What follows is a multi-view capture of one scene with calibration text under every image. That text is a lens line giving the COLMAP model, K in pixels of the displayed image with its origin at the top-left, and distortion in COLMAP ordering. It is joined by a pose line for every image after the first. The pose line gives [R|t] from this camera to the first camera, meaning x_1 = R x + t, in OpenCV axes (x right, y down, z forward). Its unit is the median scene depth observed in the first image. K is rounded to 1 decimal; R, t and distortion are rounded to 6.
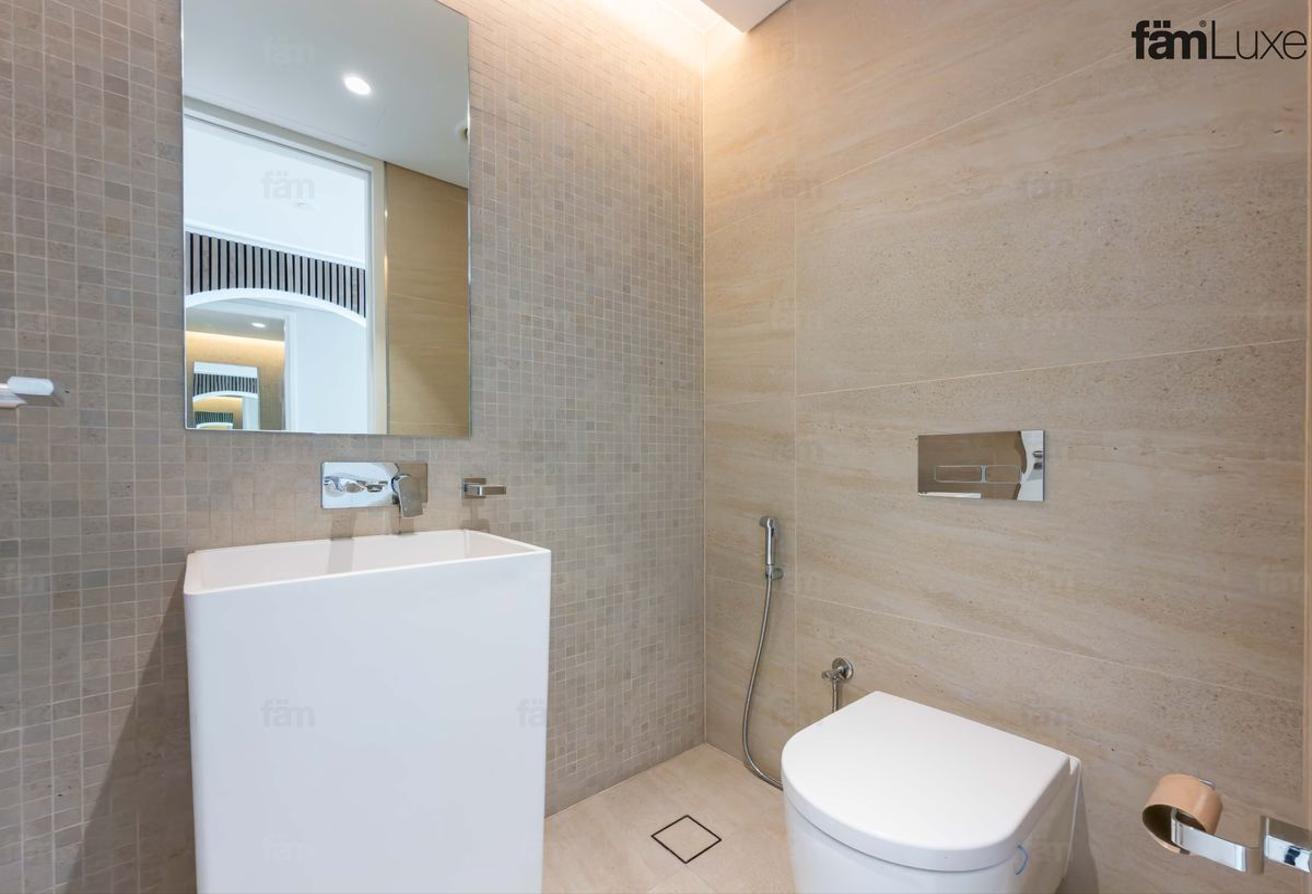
lens RADIAL K [[536.9, 0, 651.1], [0, 536.9, 456.3], [0, 0, 1]] dist [-0.000226, -0.000704]
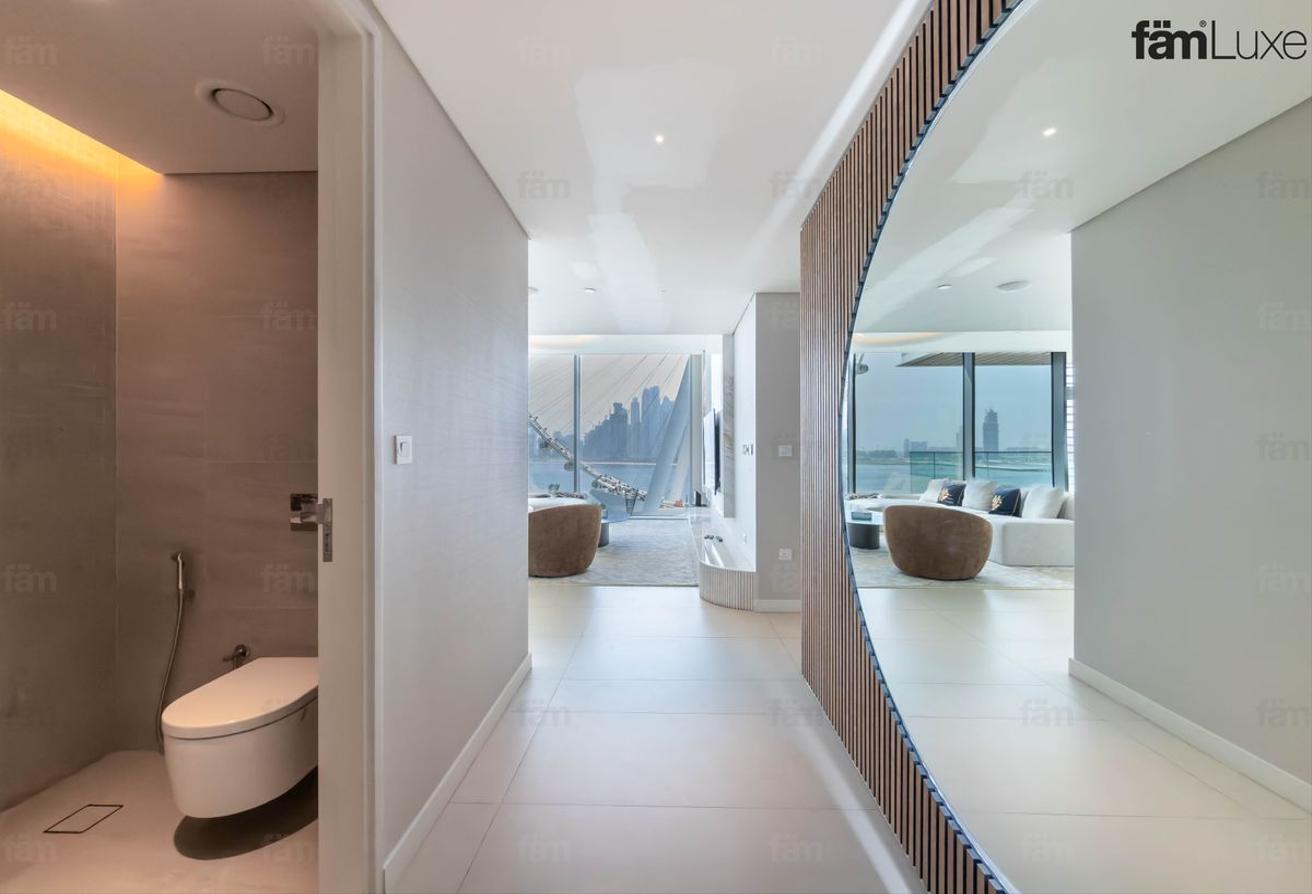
lens RADIAL K [[536.9, 0, 652.8], [0, 536.9, 441.6], [0, 0, 1]] dist [-0.000226, -0.000704]
pose [[0.668844, 0.006560, 0.743374, 0.014157], [0.003127, 0.999927, -0.011637, -0.140270], [-0.743397, 0.010108, 0.668775, -0.743027]]
